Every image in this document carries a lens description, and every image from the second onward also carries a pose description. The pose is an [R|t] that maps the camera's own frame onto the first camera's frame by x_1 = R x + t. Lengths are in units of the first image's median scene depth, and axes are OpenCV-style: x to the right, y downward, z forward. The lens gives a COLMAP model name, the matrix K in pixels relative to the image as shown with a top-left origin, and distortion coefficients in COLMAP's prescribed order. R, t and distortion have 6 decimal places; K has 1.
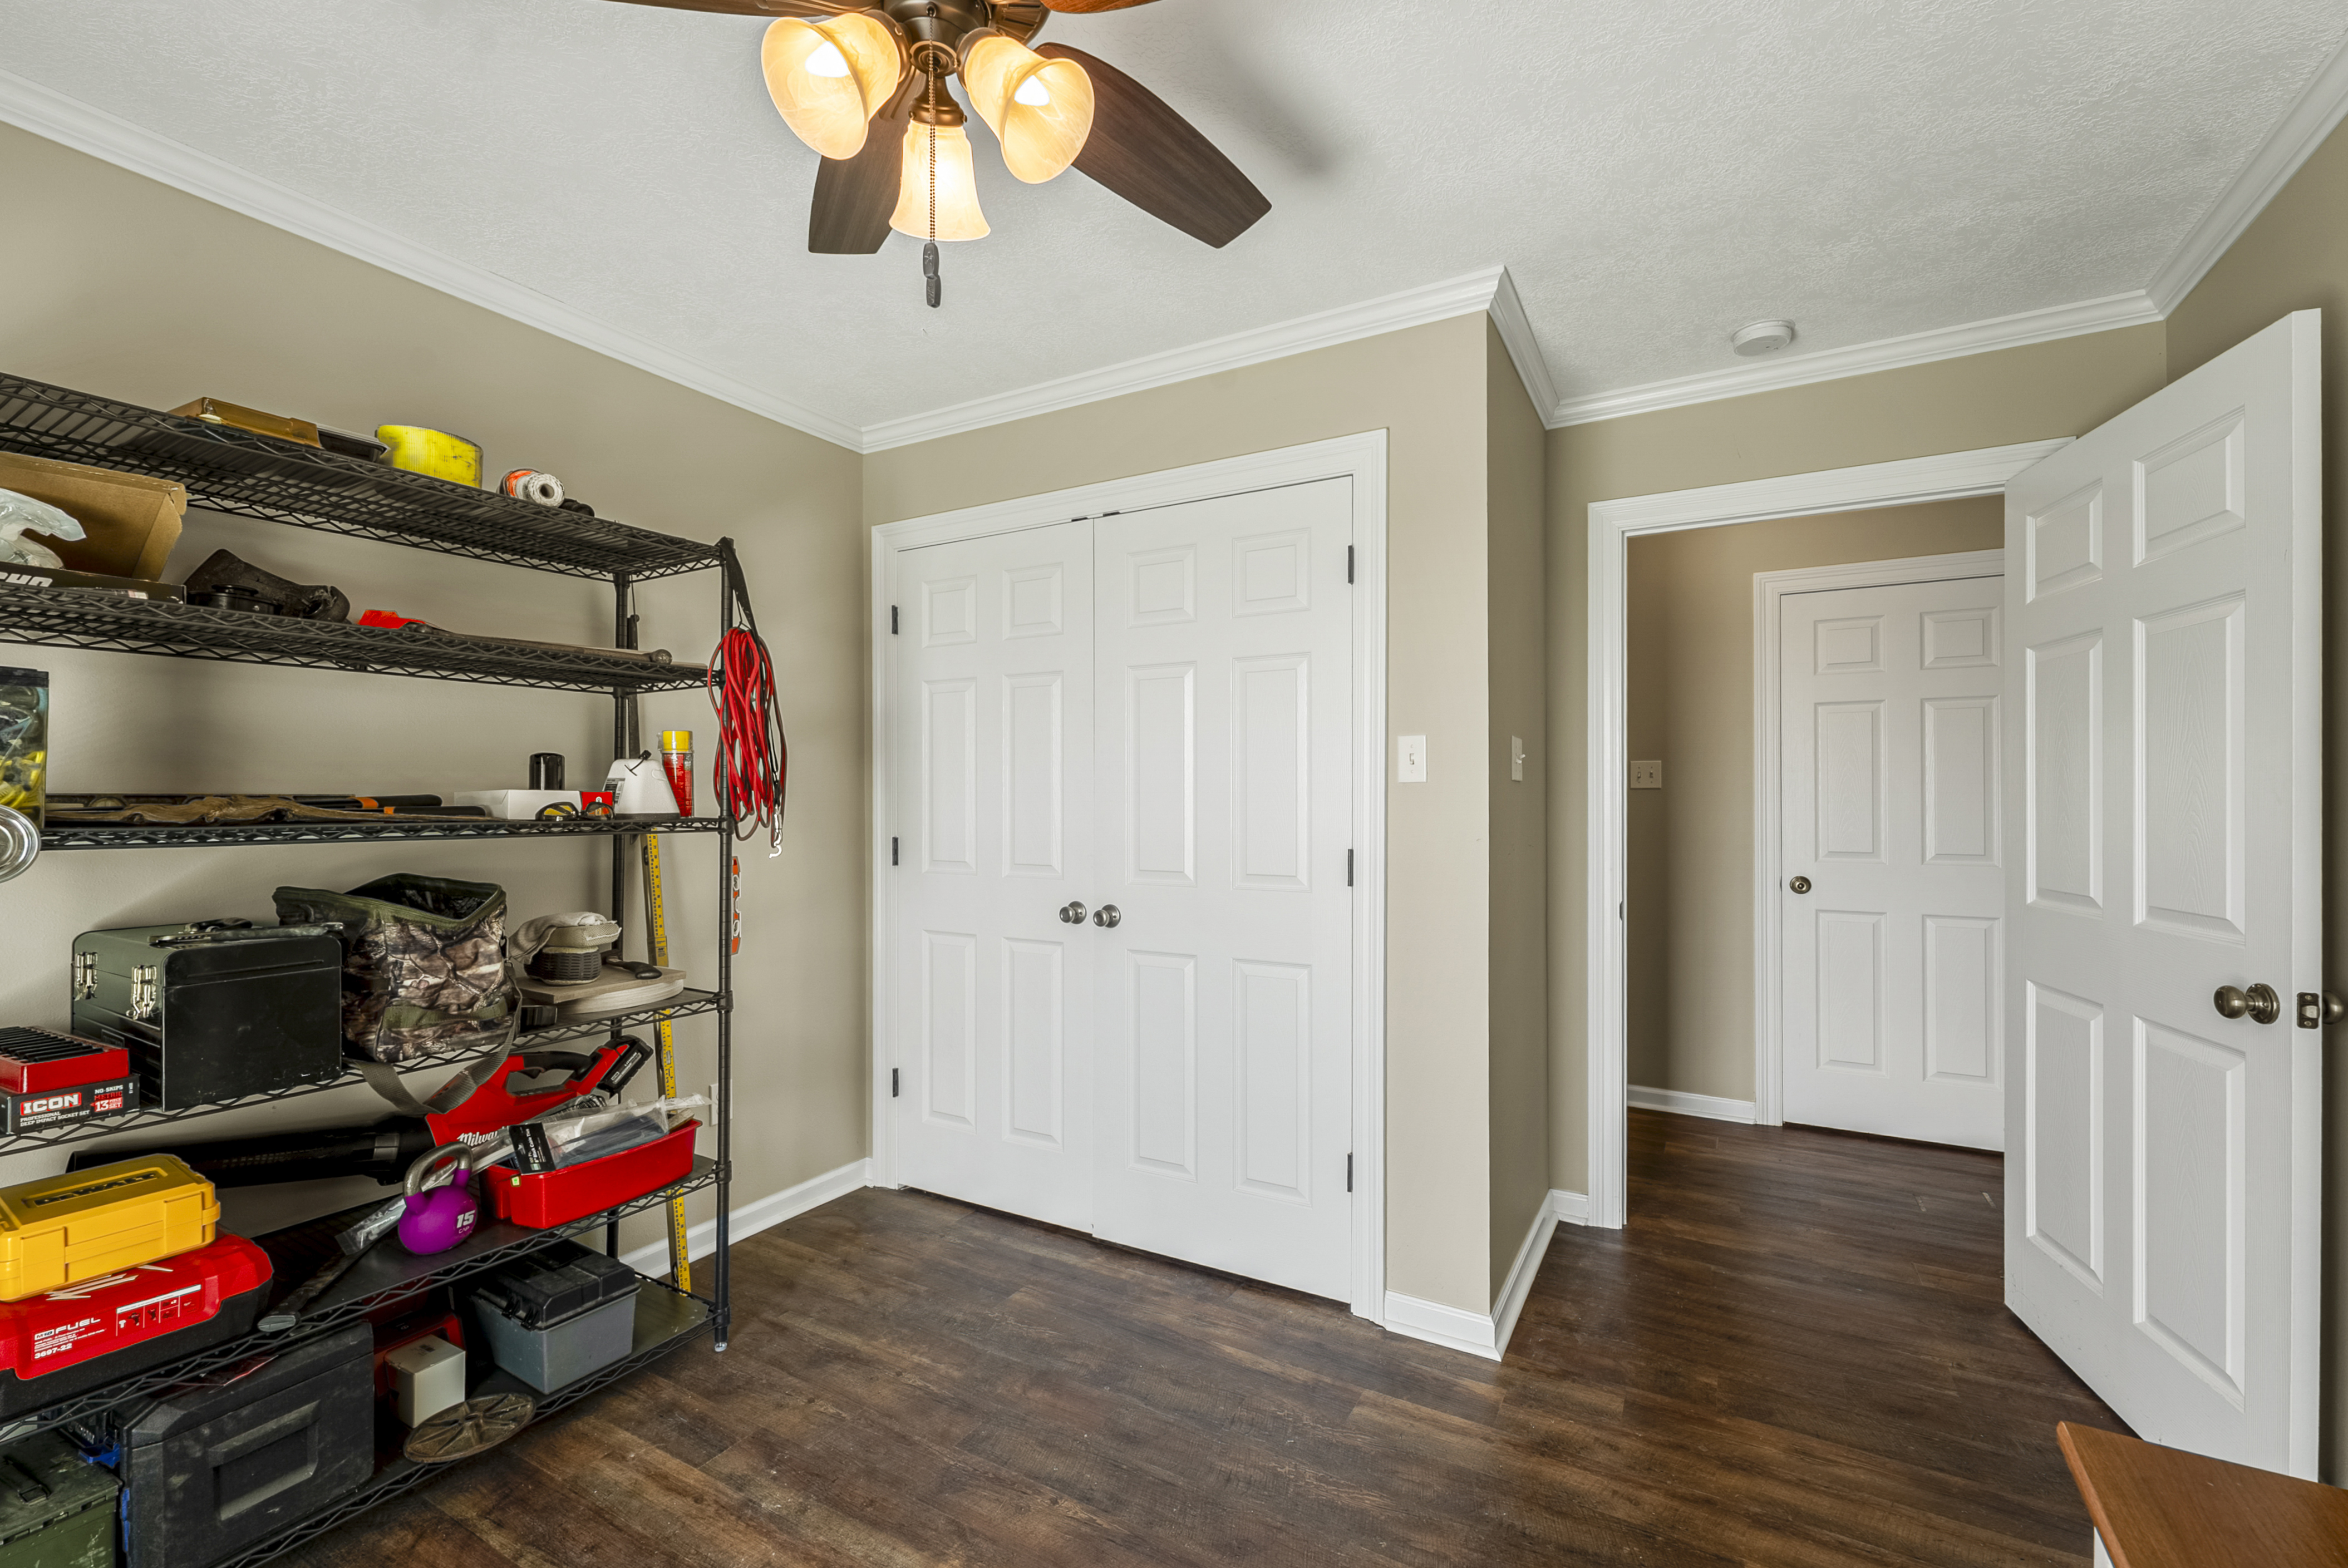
lens RADIAL K [[973.9, 0, 1162.7], [0, 973.9, 795.7], [0, 0, 1]] dist [0.000631, -0.000173]
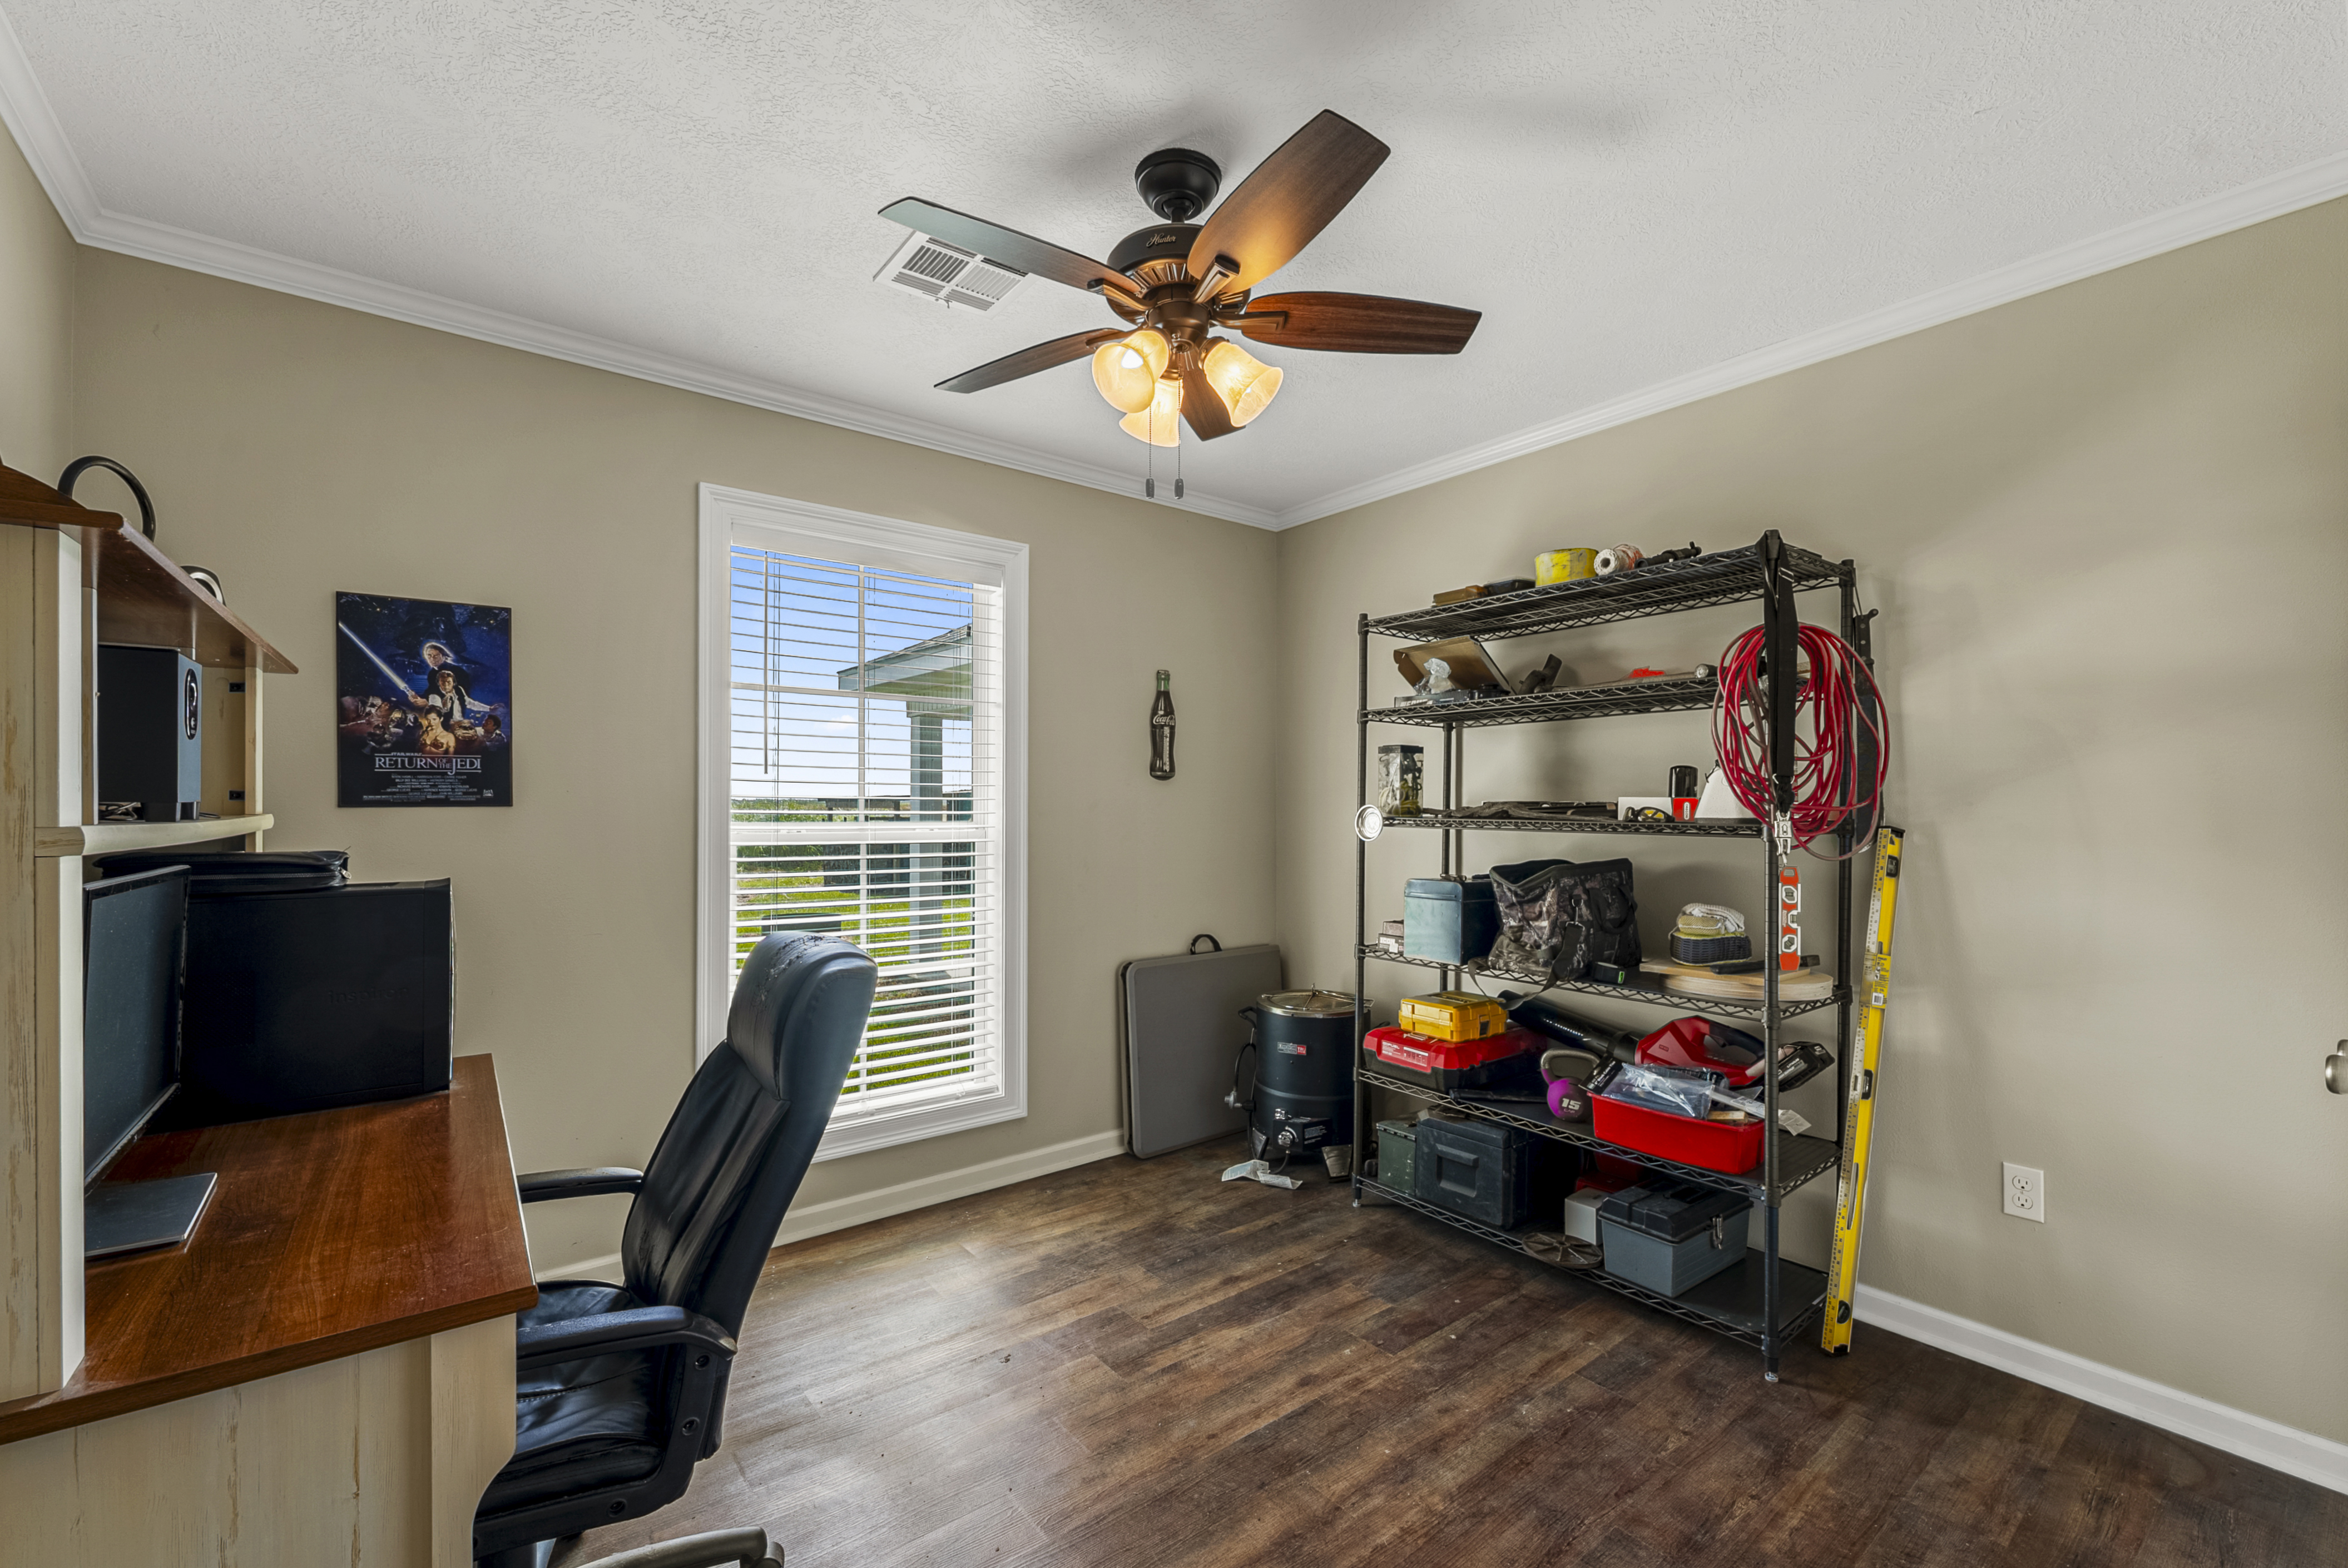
lens RADIAL K [[973.9, 0, 1189.0], [0, 973.9, 808.3], [0, 0, 1]] dist [0.000631, -0.000173]
pose [[-0.363518, -0.001582, -0.931586, 0.755404], [-0.000555, 0.999999, -0.001482, 0.011115], [0.931587, -0.000022, -0.363518, 0.954073]]
